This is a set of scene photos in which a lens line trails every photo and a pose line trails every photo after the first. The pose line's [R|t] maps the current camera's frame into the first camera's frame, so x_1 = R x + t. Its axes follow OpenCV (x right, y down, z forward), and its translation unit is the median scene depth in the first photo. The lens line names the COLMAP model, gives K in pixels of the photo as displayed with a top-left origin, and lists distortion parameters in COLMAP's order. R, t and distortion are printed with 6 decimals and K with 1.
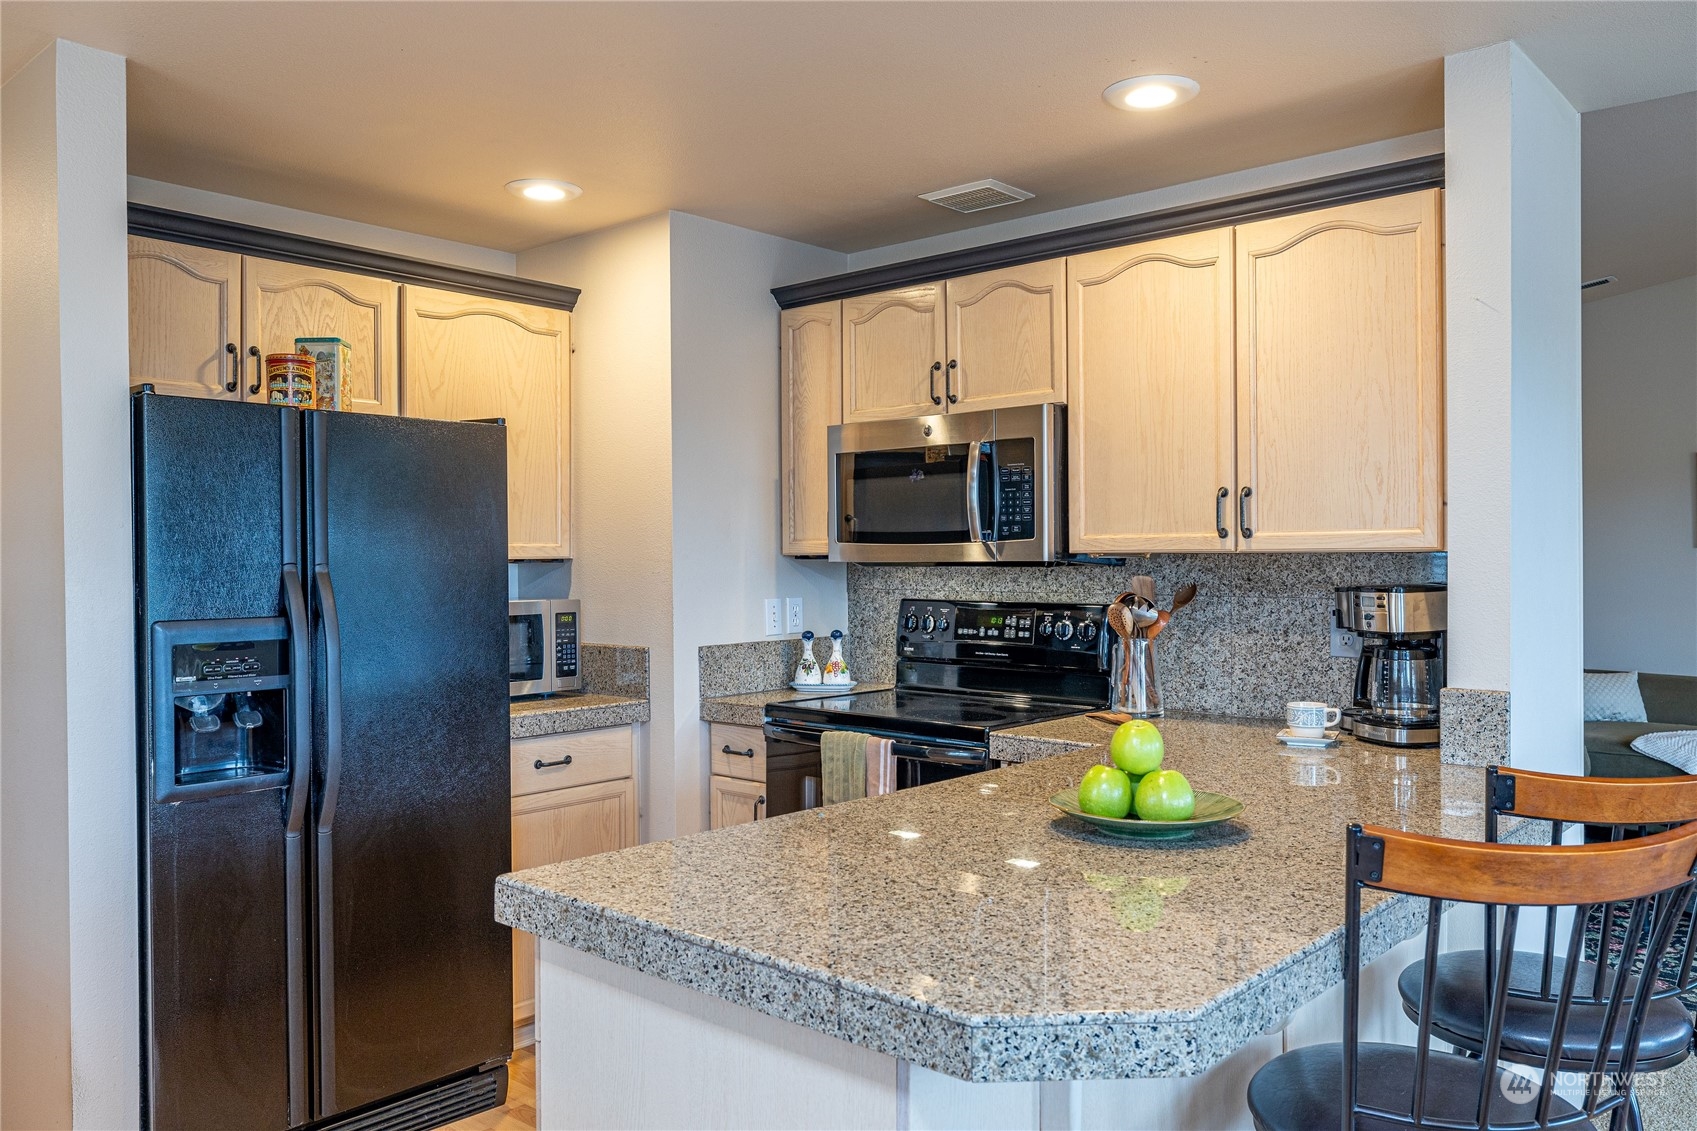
lens RADIAL K [[1274.5, 0, 848.5], [0, 1274.5, 565.5], [0, 0, 1]] dist [-0.003682, -0.000815]
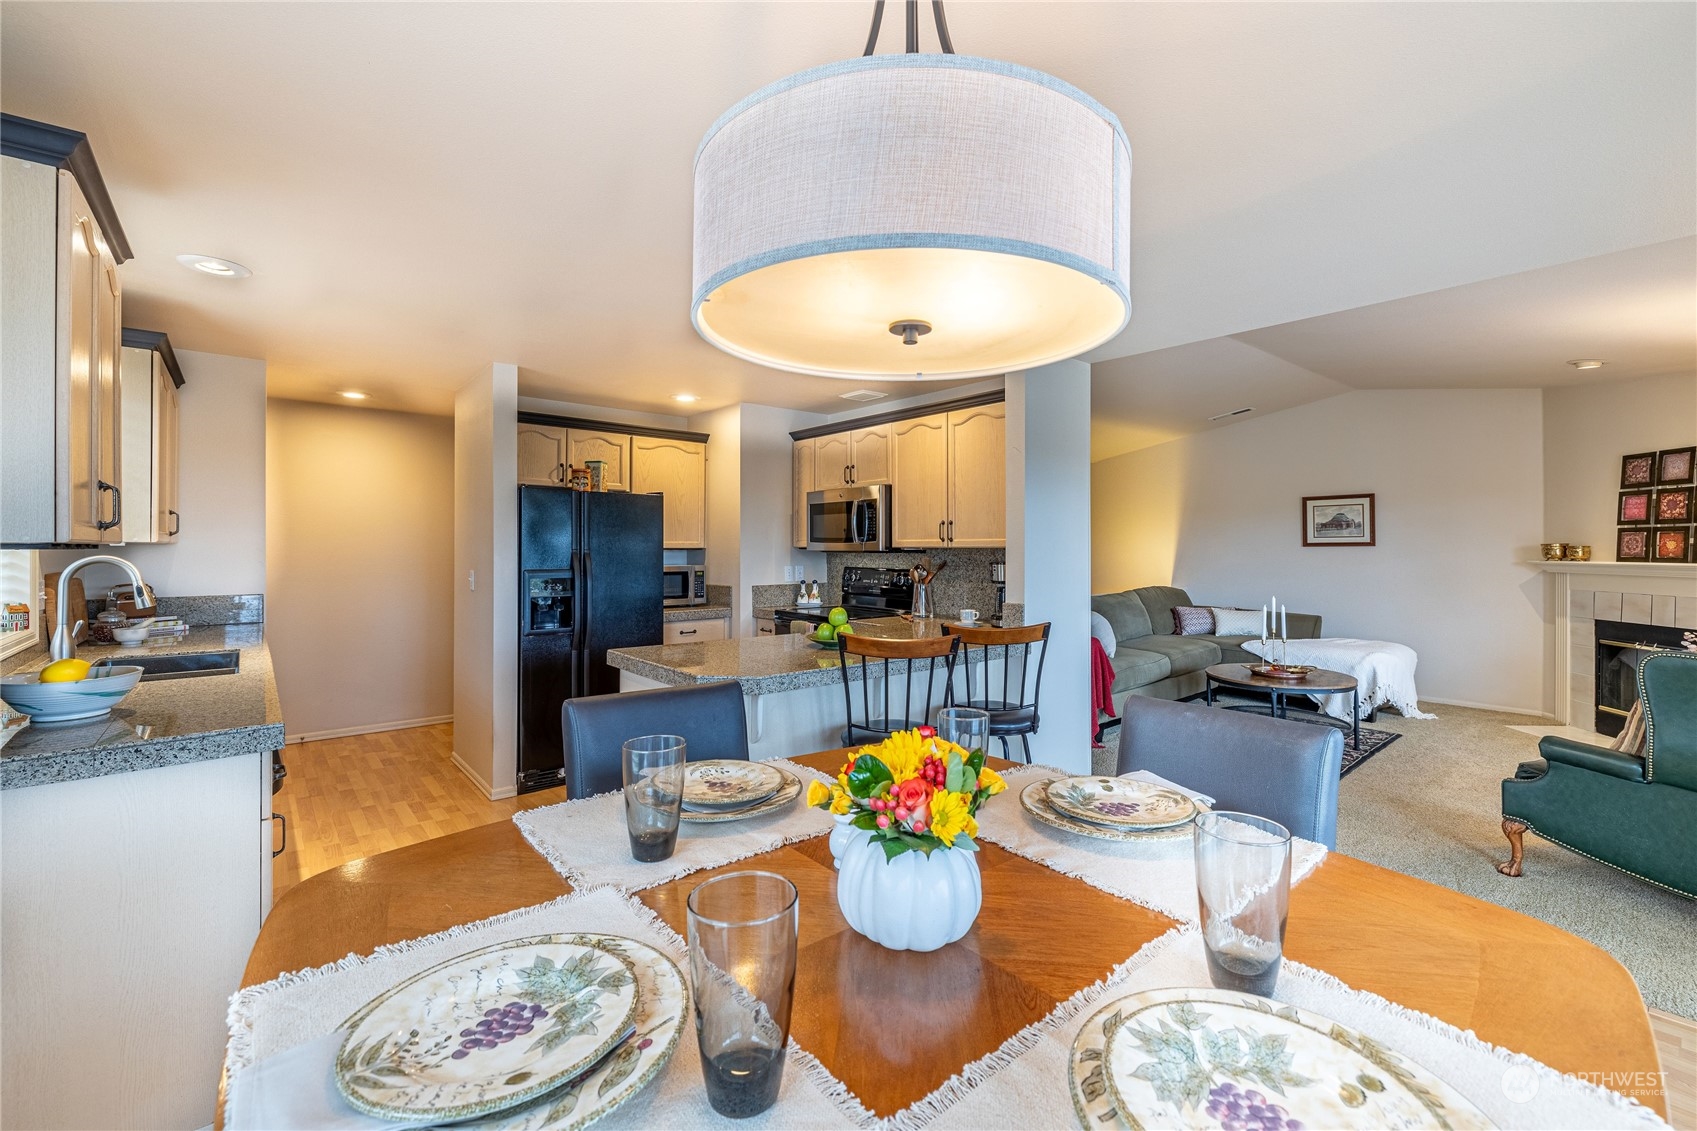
lens RADIAL K [[728.0, 0, 852.4], [0, 728.0, 542.6], [0, 0, 1]] dist [0.000105, -0.001120]
pose [[0.989673, 0.006030, -0.143214, 0.275657], [-0.007959, 0.999885, -0.012901, -0.000394], [0.143119, 0.013908, 0.989608, -0.329564]]
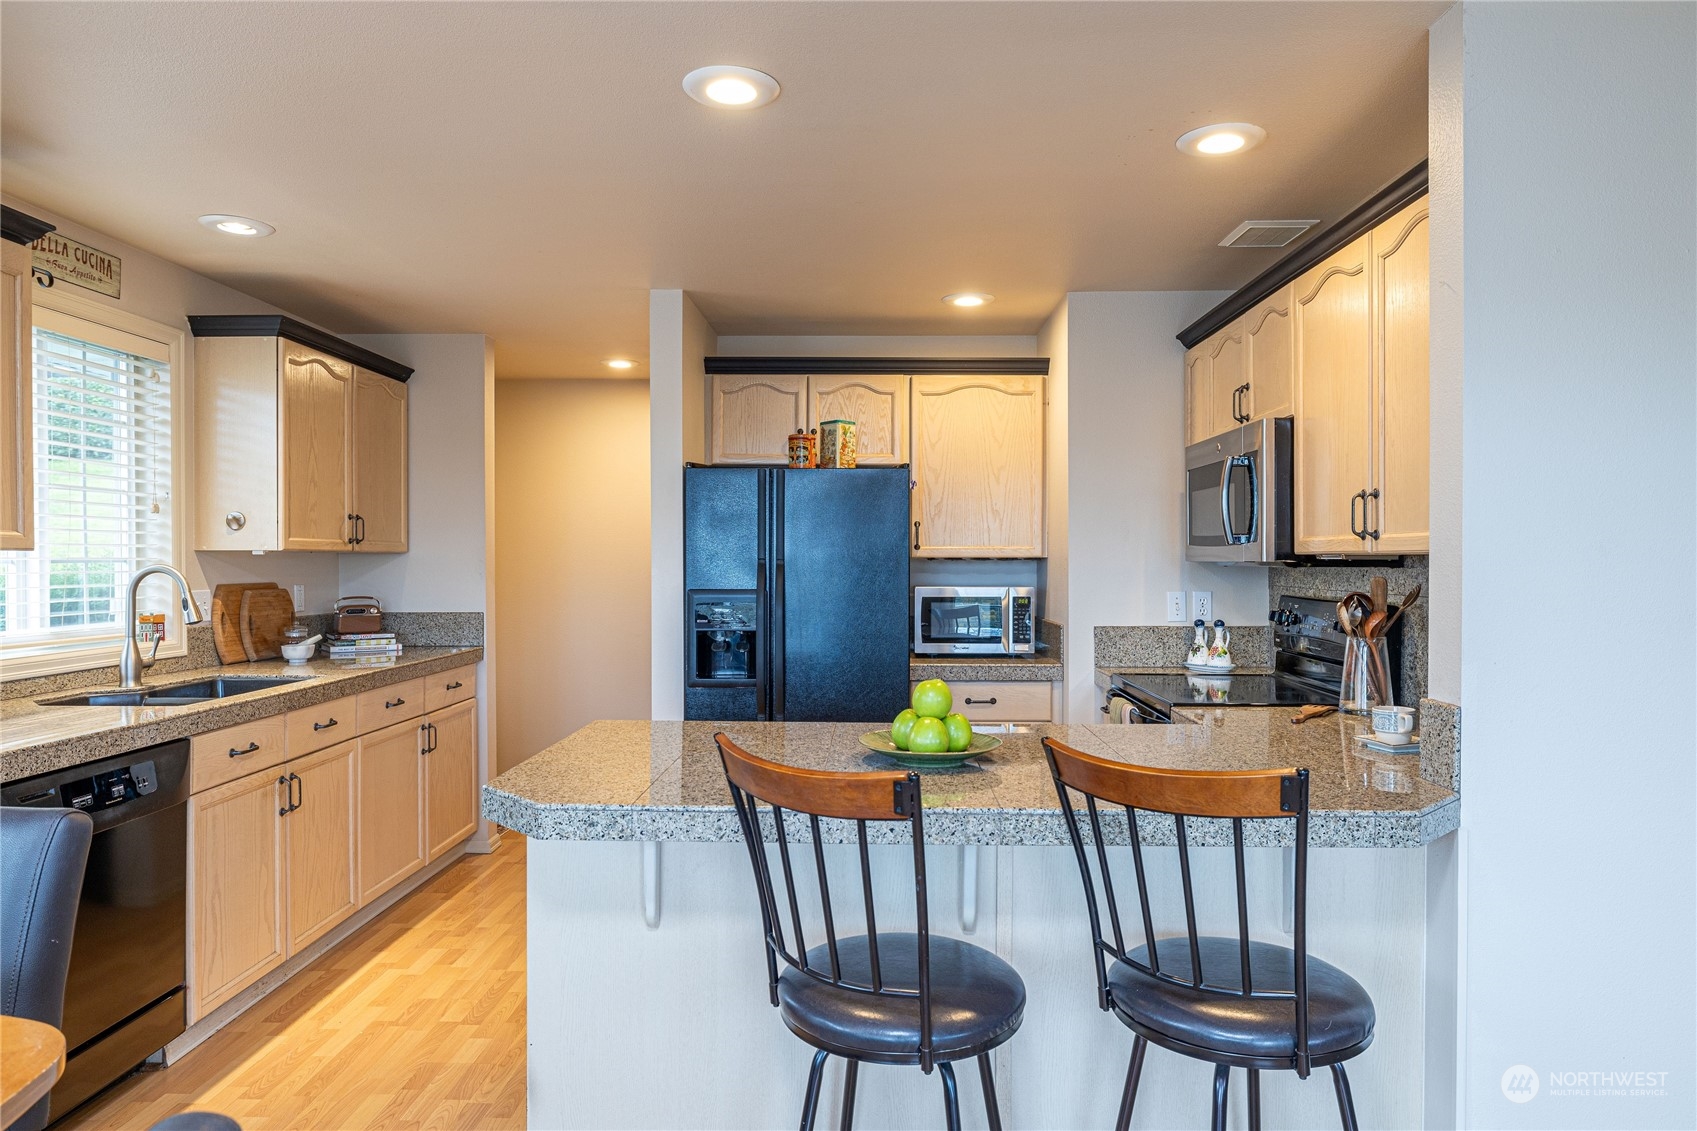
lens RADIAL K [[1071.0, 0, 848.5], [0, 1071.0, 565.5], [0, 0, 1]] dist [-0.004247, -0.002506]
pose [[0.646848, 0.011112, -0.762538, 0.580933], [-0.009957, 0.999932, 0.006126, -0.002082], [0.762554, 0.003630, 0.646914, 0.117898]]
